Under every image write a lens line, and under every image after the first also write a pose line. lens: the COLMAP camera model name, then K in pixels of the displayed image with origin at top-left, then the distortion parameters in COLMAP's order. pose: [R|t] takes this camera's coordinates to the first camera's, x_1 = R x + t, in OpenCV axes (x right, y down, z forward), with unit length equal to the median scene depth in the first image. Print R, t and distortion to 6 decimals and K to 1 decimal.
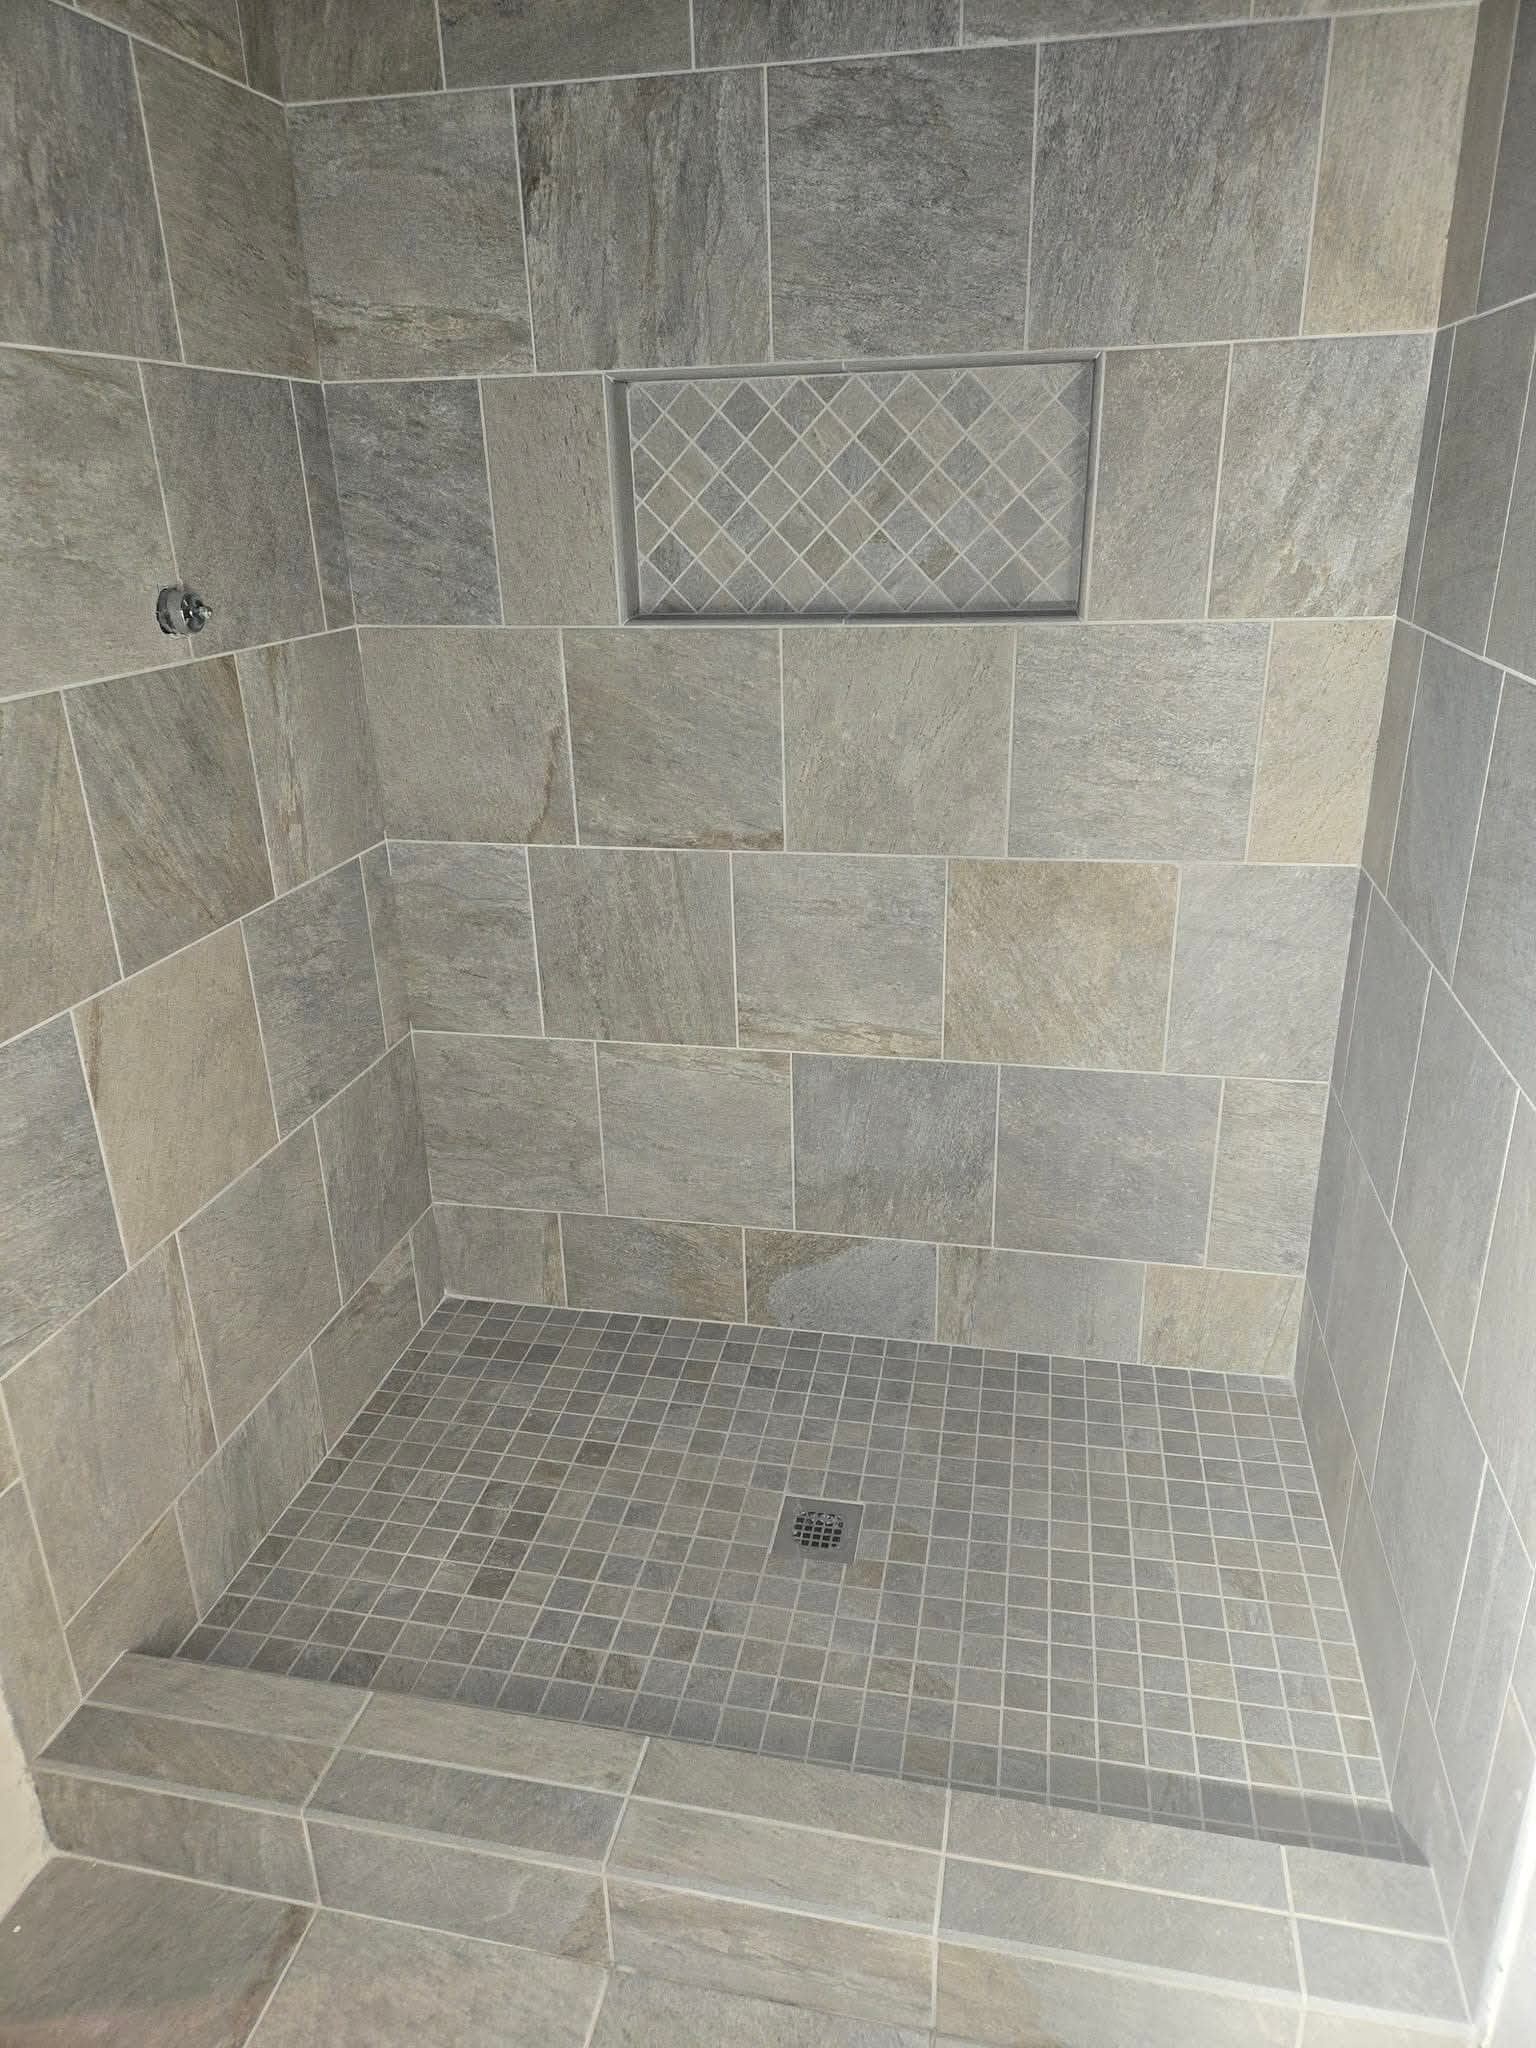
lens RADIAL K [[1380.4, 0, 754.8], [0, 1380.4, 1021.2], [0, 0, 1]] dist [0.087159, -0.073485]
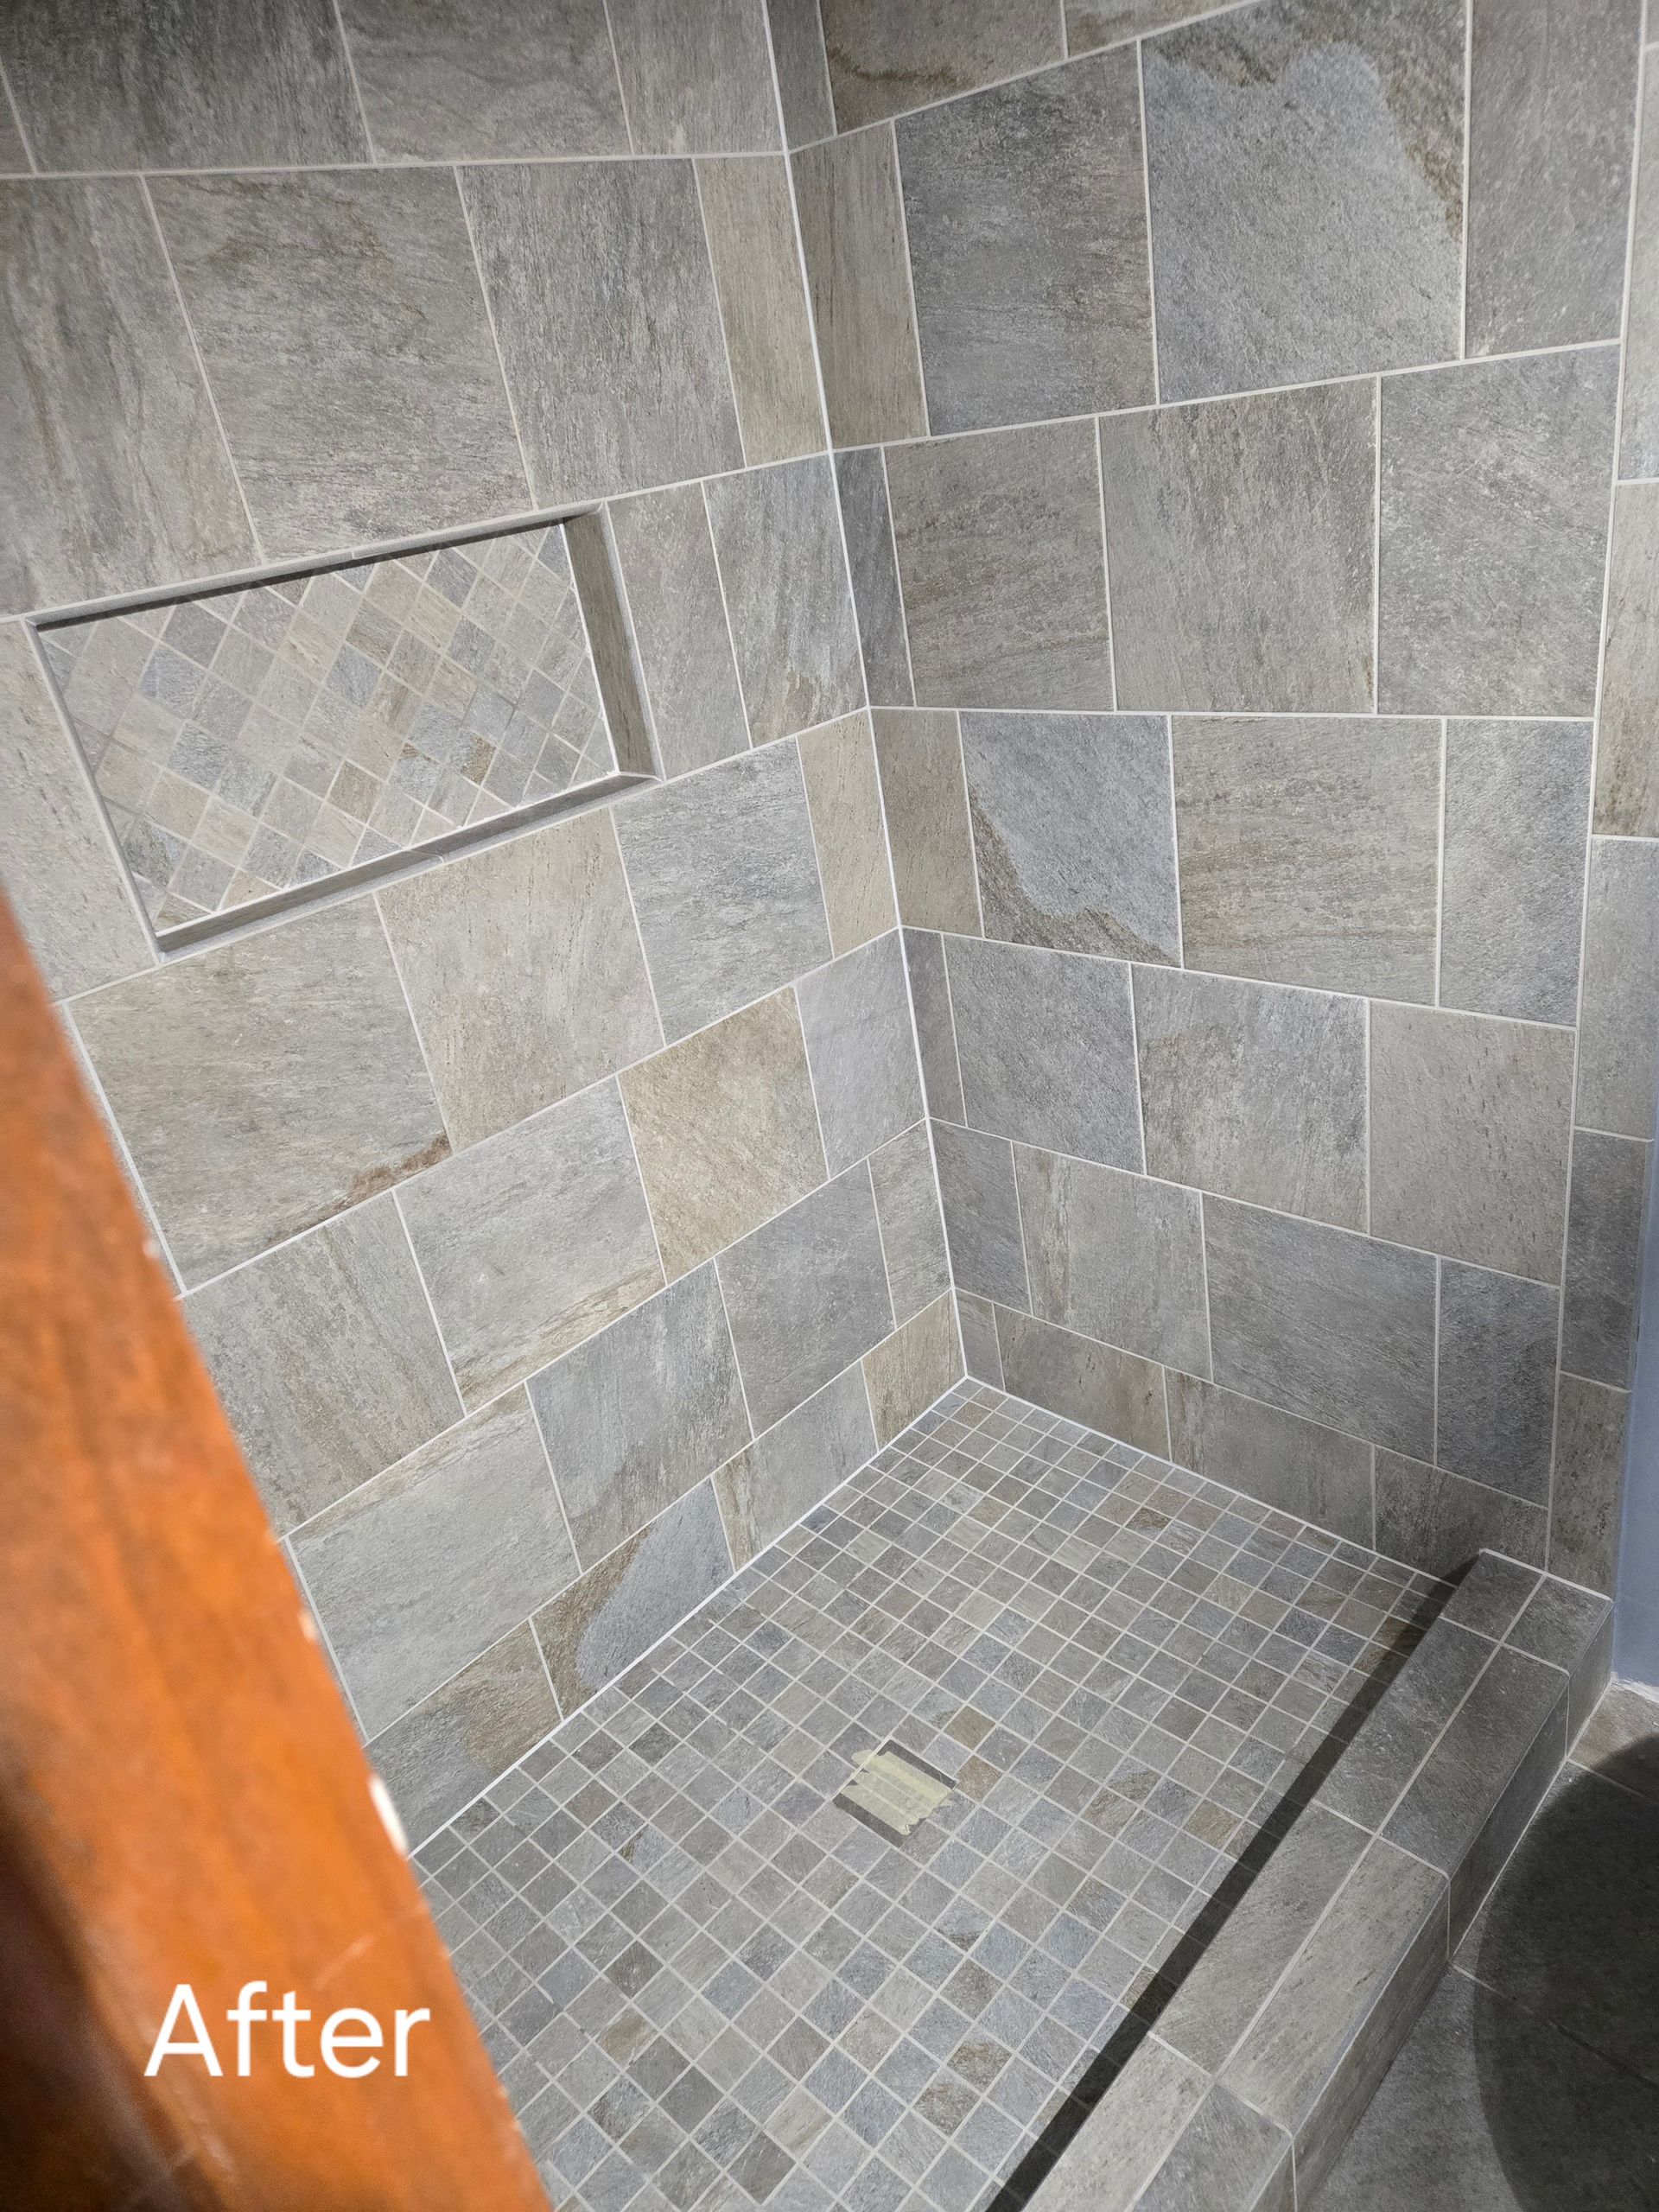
lens RADIAL K [[1490.9, 0, 891.7], [0, 1490.9, 1112.1], [0, 0, 1]] dist [0.087159, -0.073485]
pose [[0.501897, -0.424521, 0.753579, -0.565911], [0.435940, 0.876663, 0.203516, -0.245198], [-0.747031, 0.226372, 0.625060, 0.331757]]
